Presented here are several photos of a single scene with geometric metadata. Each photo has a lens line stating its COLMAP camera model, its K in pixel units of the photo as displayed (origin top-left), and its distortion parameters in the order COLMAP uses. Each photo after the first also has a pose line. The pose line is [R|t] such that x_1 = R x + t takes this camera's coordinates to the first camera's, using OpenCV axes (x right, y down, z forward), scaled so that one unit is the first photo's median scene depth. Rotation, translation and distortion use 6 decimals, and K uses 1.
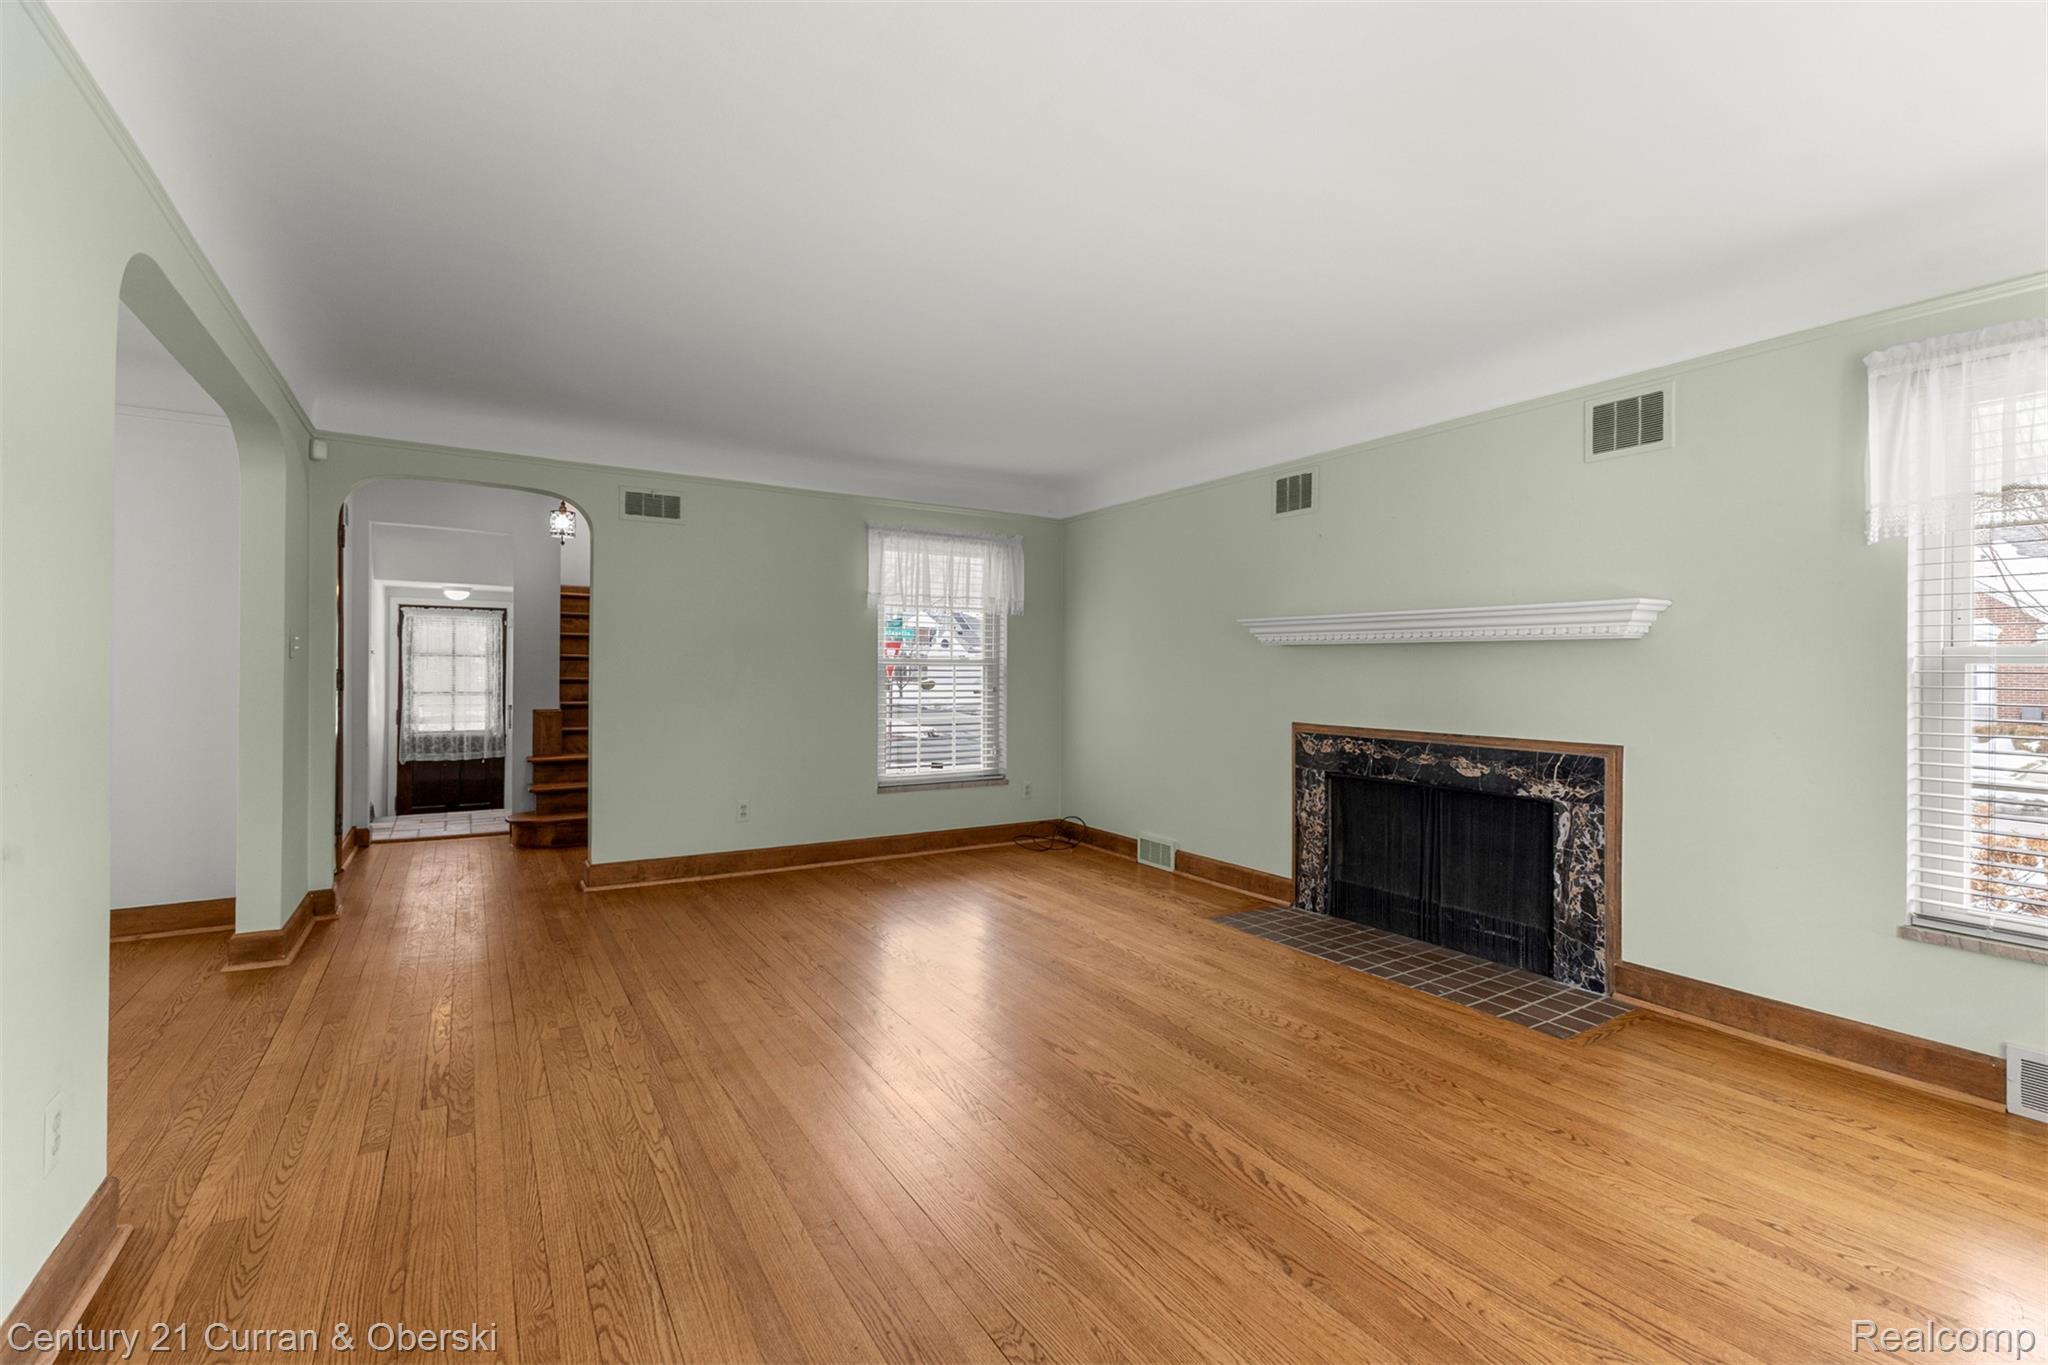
lens RADIAL K [[878.4, 0, 1023.5], [0, 878.4, 667.0], [0, 0, 1]] dist [0.006586, -0.000434]
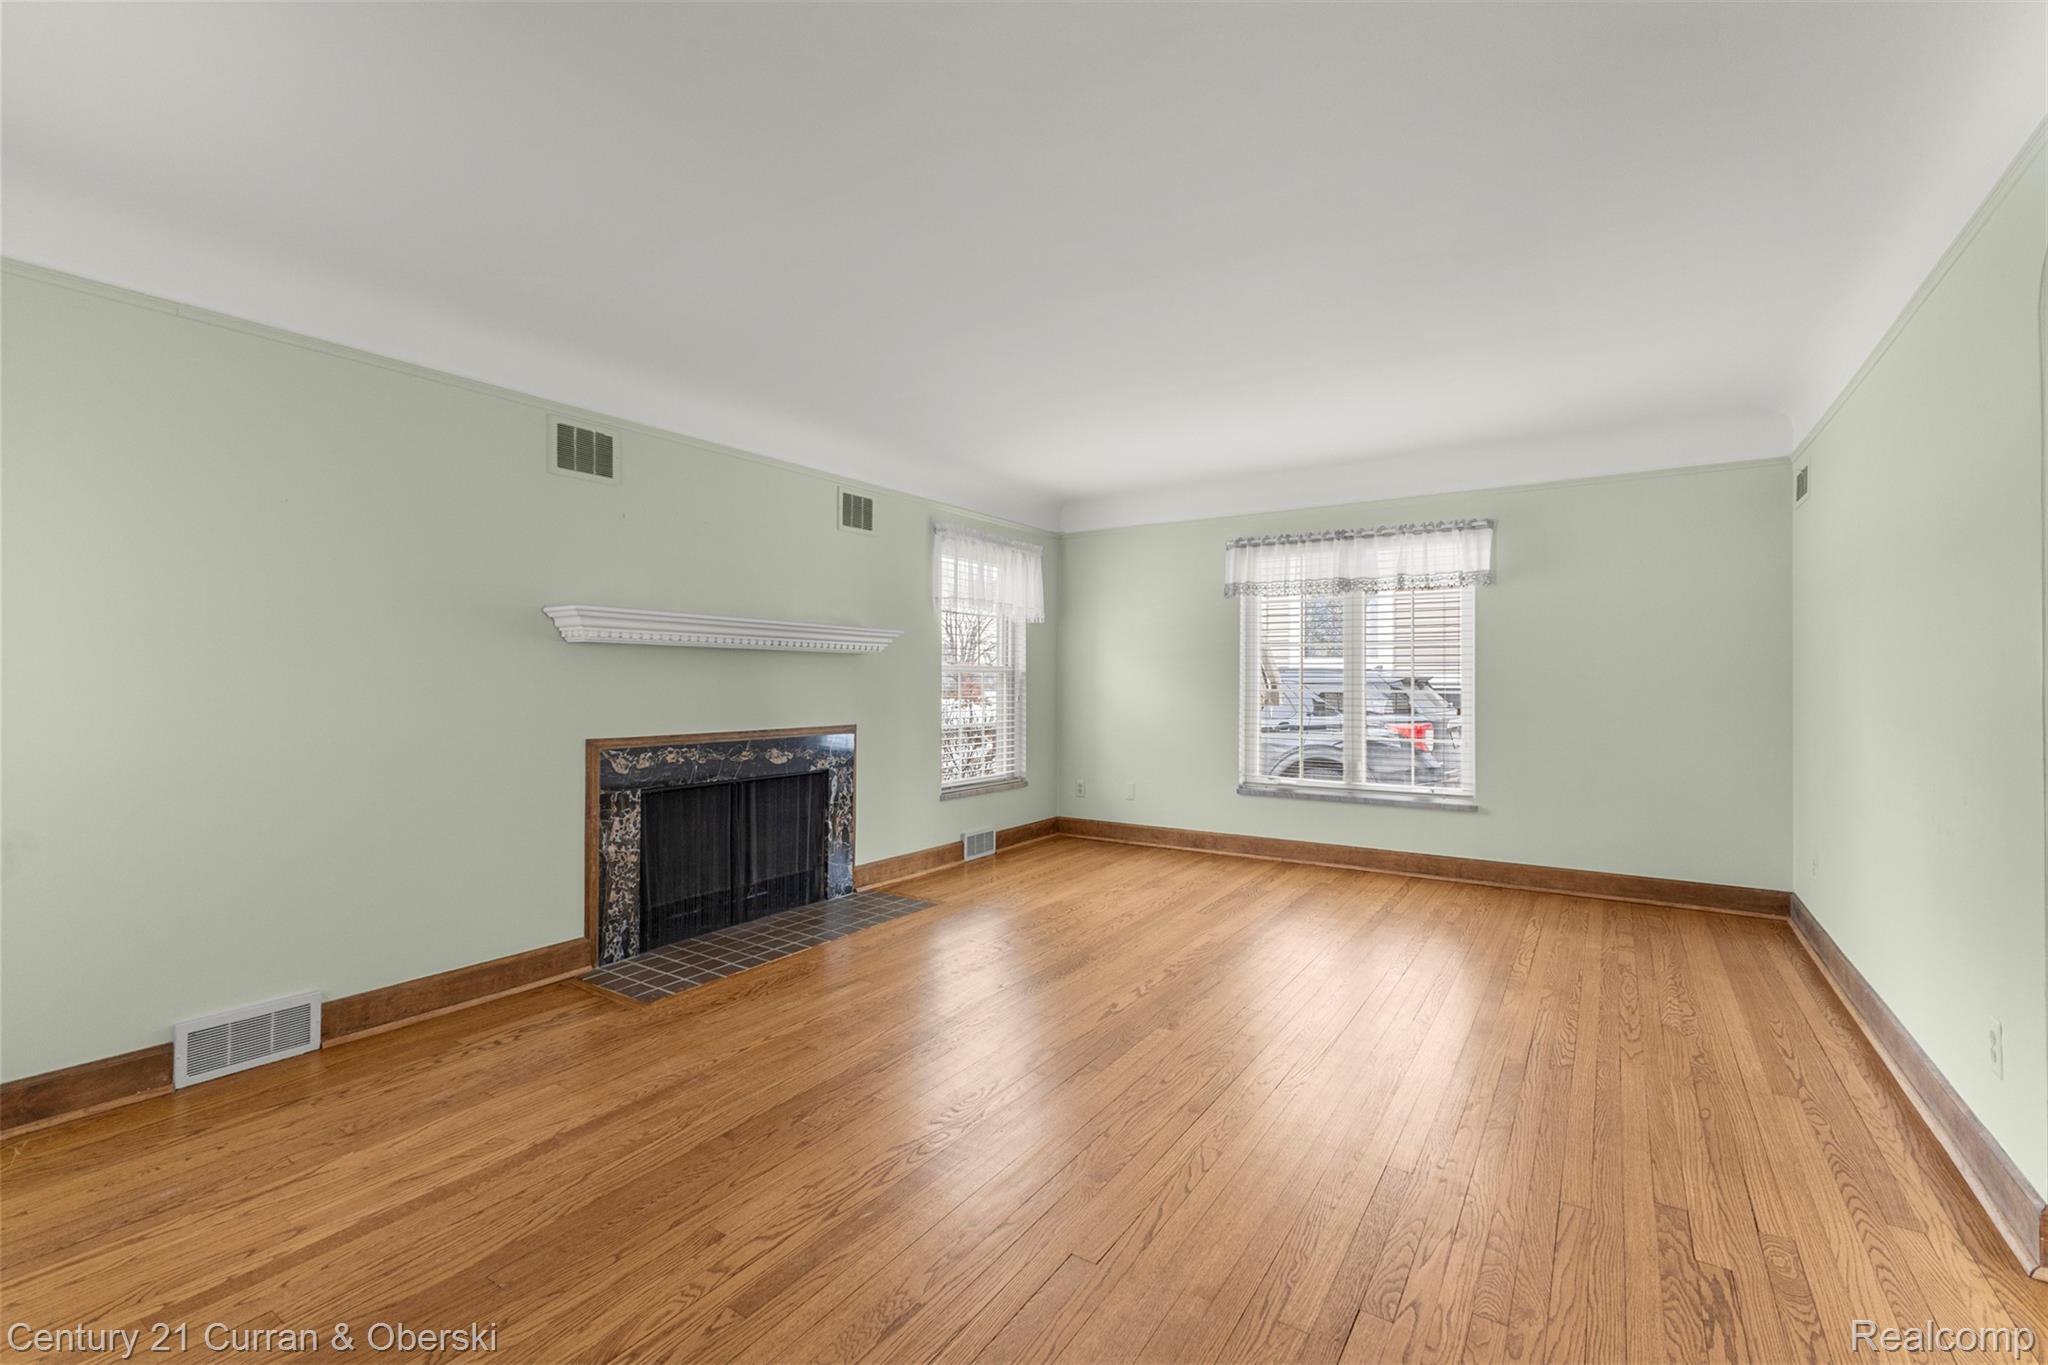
lens RADIAL K [[878.4, 0, 1023.5], [0, 878.4, 667.0], [0, 0, 1]] dist [0.006586, -0.000434]
pose [[-0.405936, 0.005277, 0.913886, -0.682808], [-0.007864, 0.999926, -0.009267, 0.001940], [-0.913867, -0.010949, -0.405865, 1.127069]]
